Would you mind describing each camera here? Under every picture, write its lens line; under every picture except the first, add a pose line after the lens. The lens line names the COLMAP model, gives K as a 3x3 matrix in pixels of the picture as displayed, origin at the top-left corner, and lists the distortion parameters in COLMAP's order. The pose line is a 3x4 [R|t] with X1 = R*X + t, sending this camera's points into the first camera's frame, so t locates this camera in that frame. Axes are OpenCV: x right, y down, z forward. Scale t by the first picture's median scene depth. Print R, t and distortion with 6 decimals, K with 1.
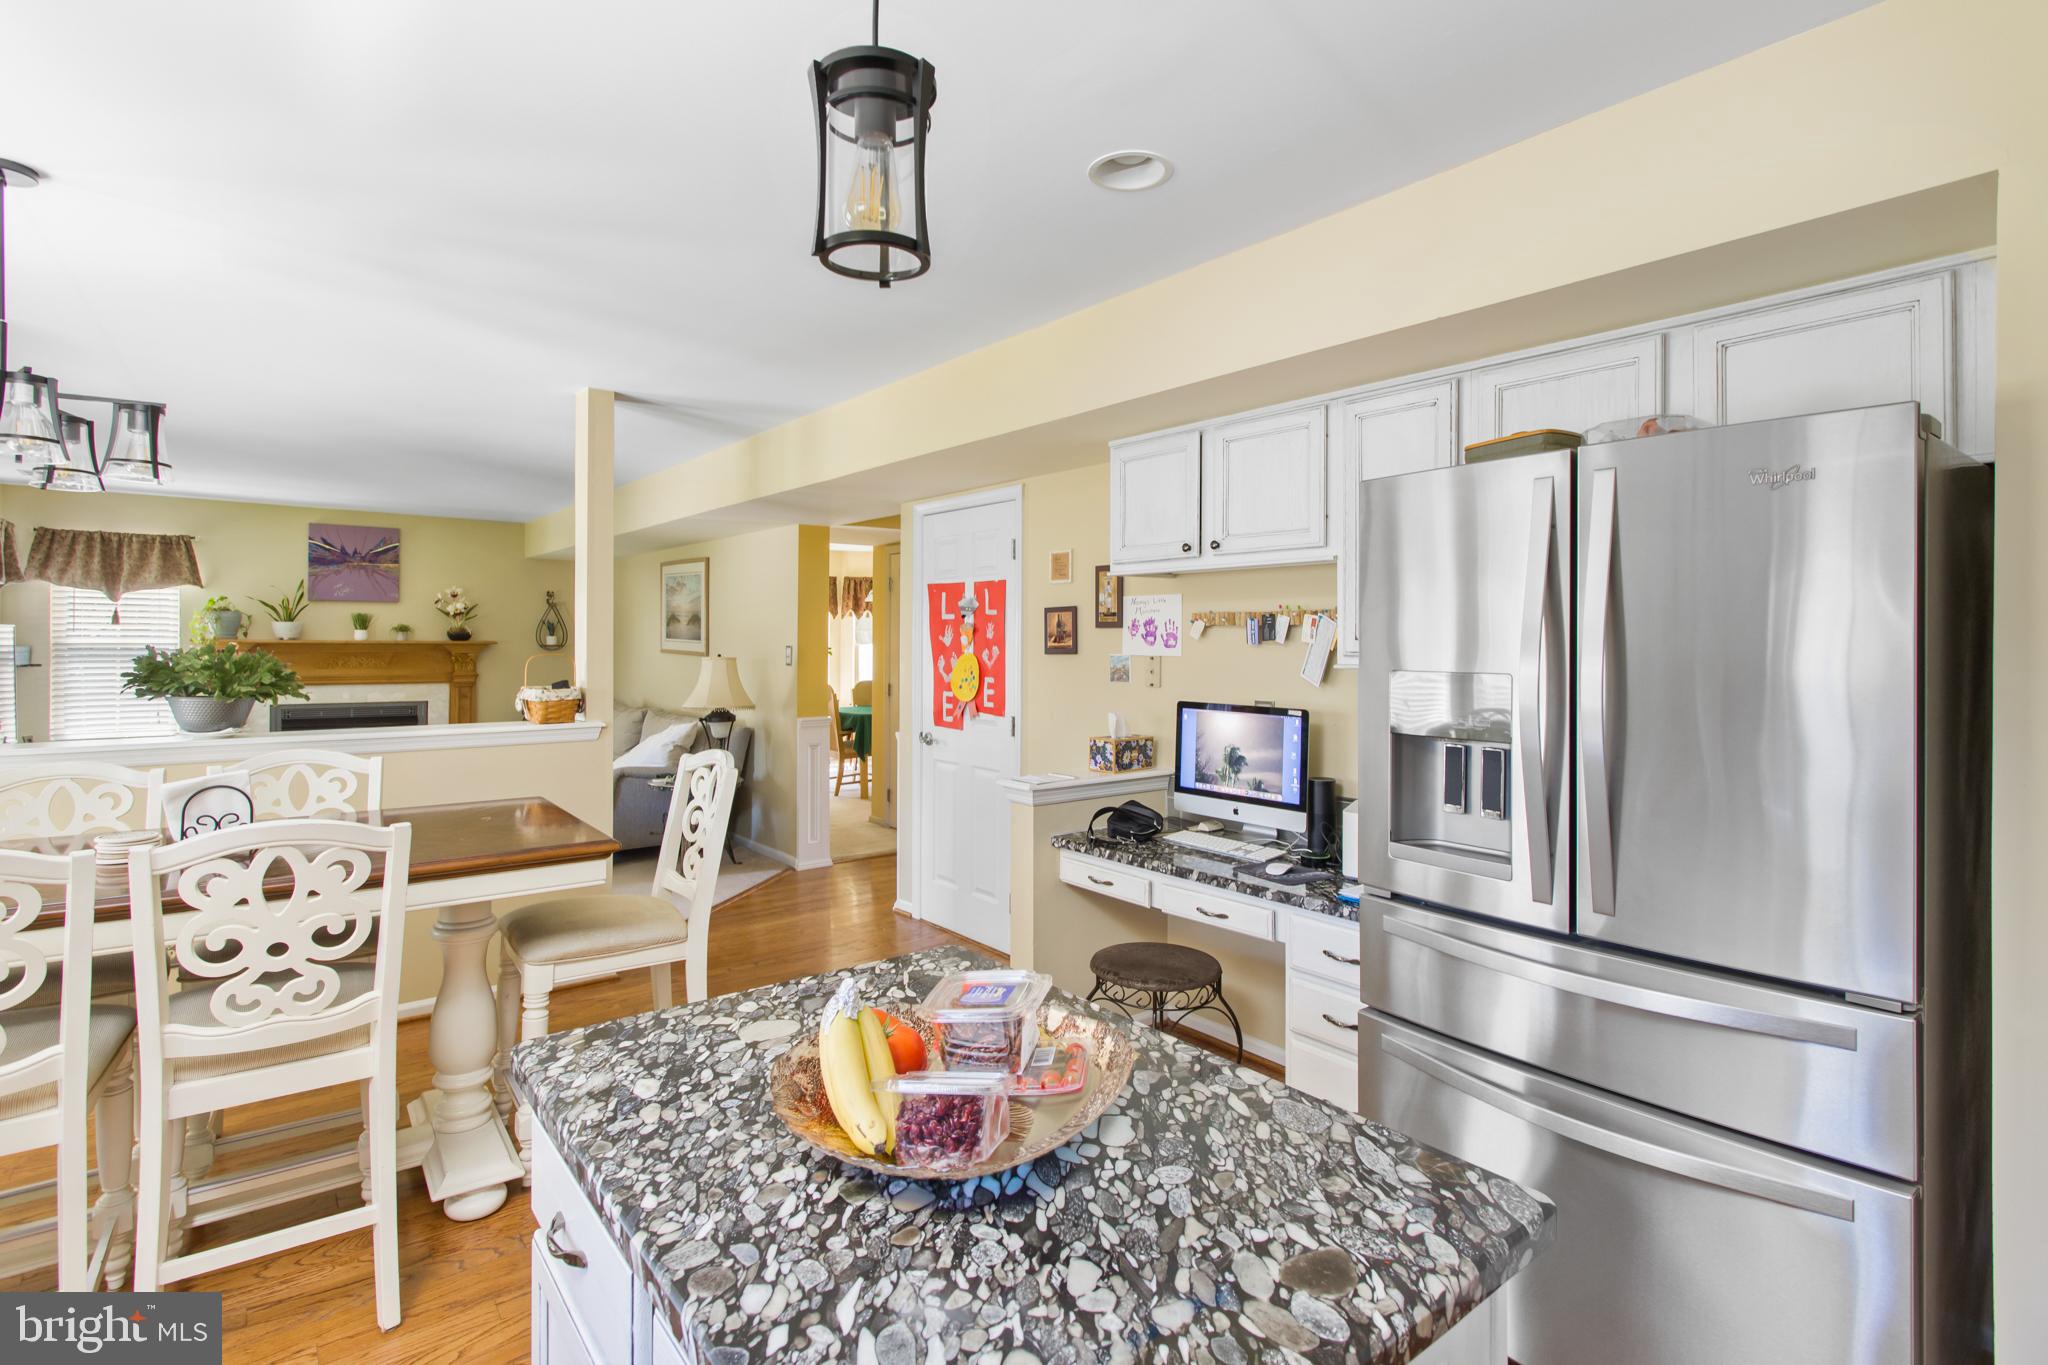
lens RADIAL K [[991.5, 0, 1035.7], [0, 991.5, 636.5], [0, 0, 1]] dist [0.005654, -0.000862]
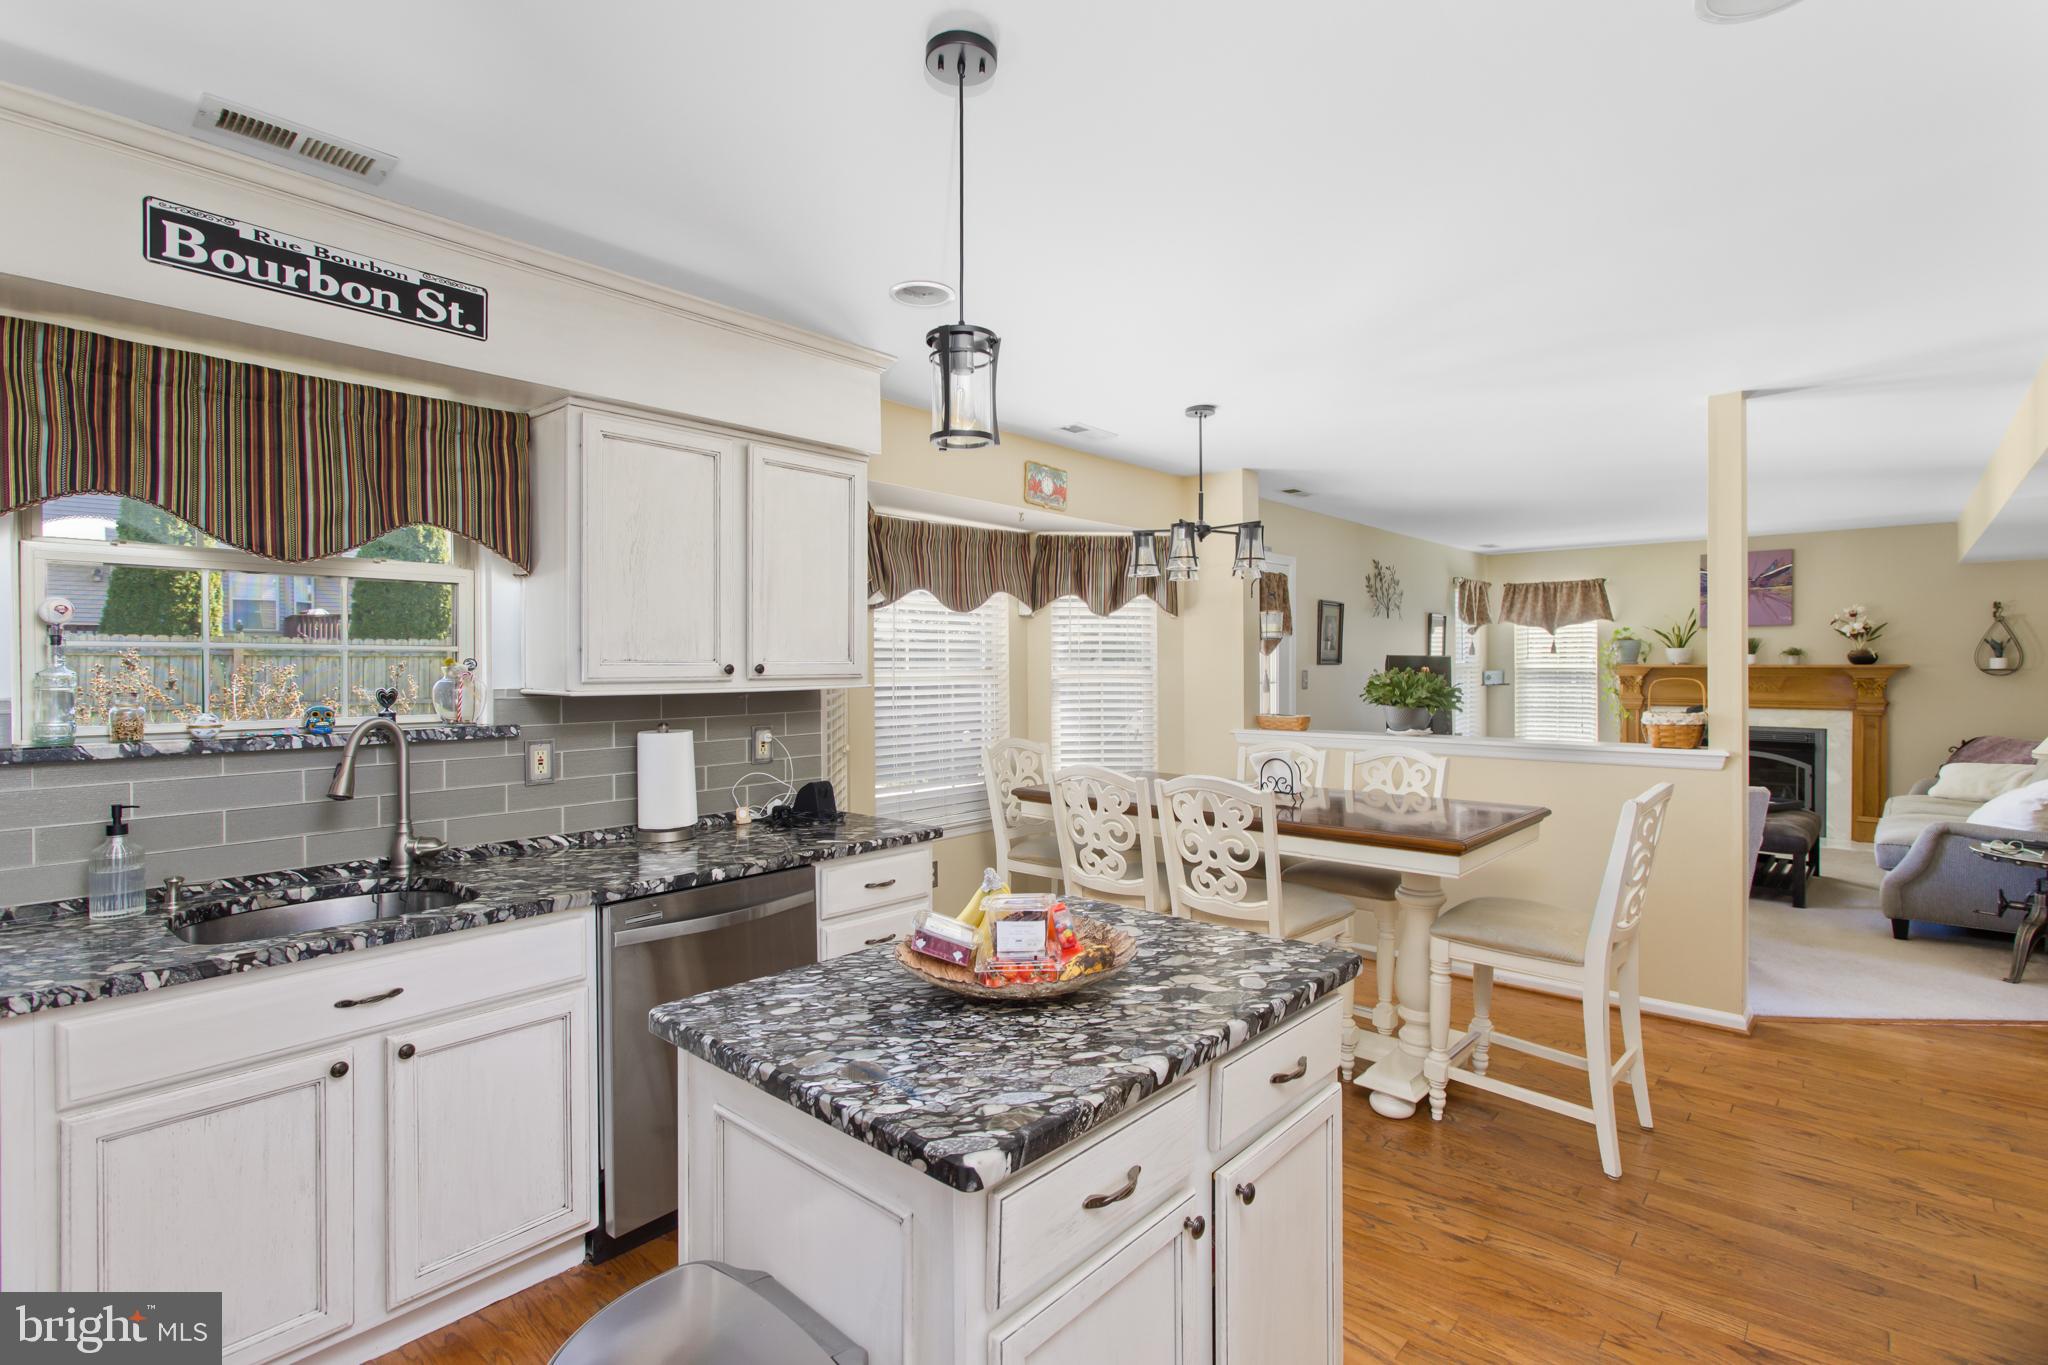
lens RADIAL K [[991.5, 0, 1019.6], [0, 991.5, 674.8], [0, 0, 1]] dist [0.005654, -0.000862]
pose [[0.151391, 0.004235, -0.988465, 0.240073], [0.009219, 0.999941, 0.005697, 0.001836], [0.988431, -0.009975, 0.151343, 0.131261]]
